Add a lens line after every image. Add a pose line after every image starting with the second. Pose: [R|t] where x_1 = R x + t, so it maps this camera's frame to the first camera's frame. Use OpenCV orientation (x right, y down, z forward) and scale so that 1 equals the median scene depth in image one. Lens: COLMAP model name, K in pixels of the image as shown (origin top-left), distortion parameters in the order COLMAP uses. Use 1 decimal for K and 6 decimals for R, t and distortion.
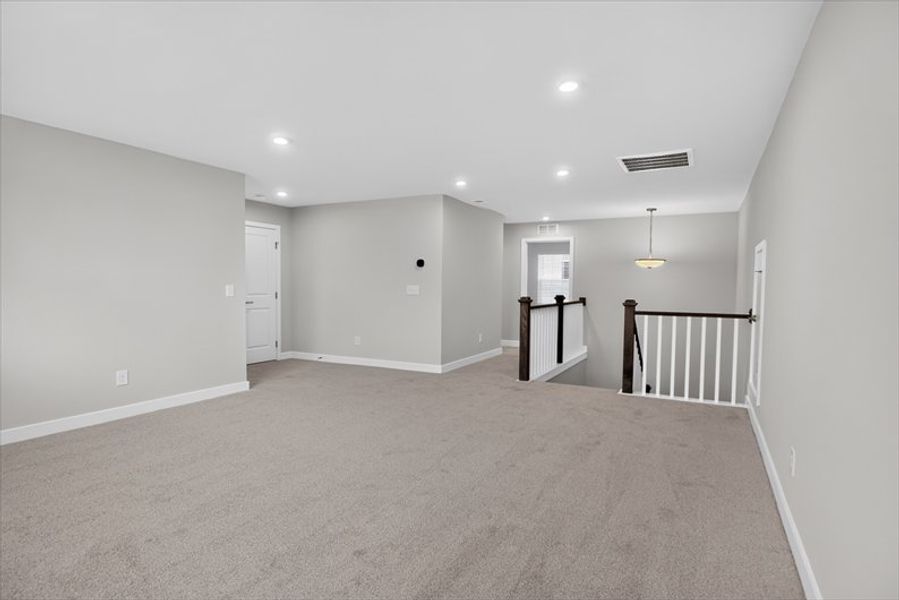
lens RADIAL K [[485.3, 0, 447.9], [0, 485.3, 303.4], [0, 0, 1]] dist [-0.010742, -0.002914]
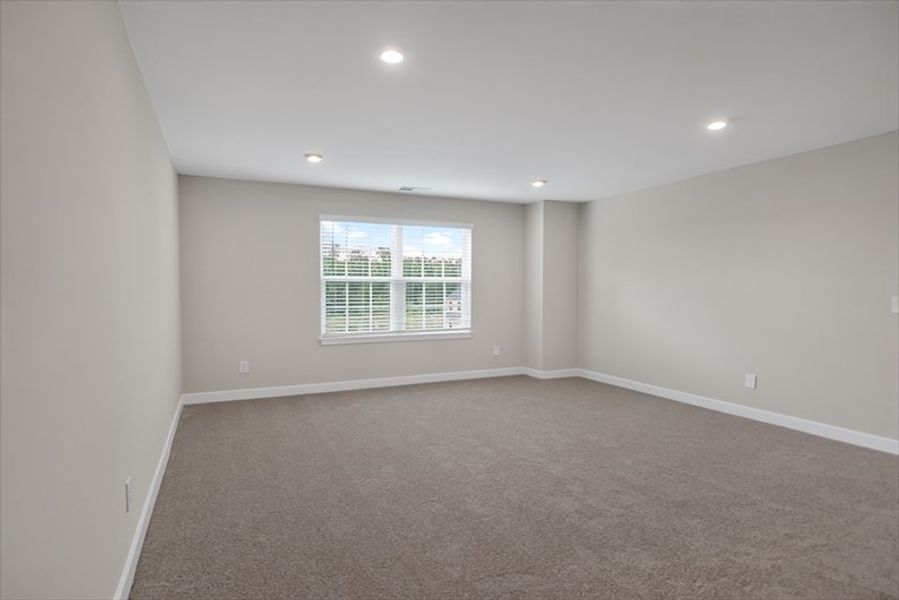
lens RADIAL K [[485.3, 0, 447.9], [0, 485.3, 303.4], [0, 0, 1]] dist [-0.010742, -0.002914]
pose [[-0.598792, 0.019011, -0.800679, 0.358783], [-0.047079, 0.997154, 0.058885, -0.029277], [0.799519, 0.072955, -0.596193, 0.666448]]
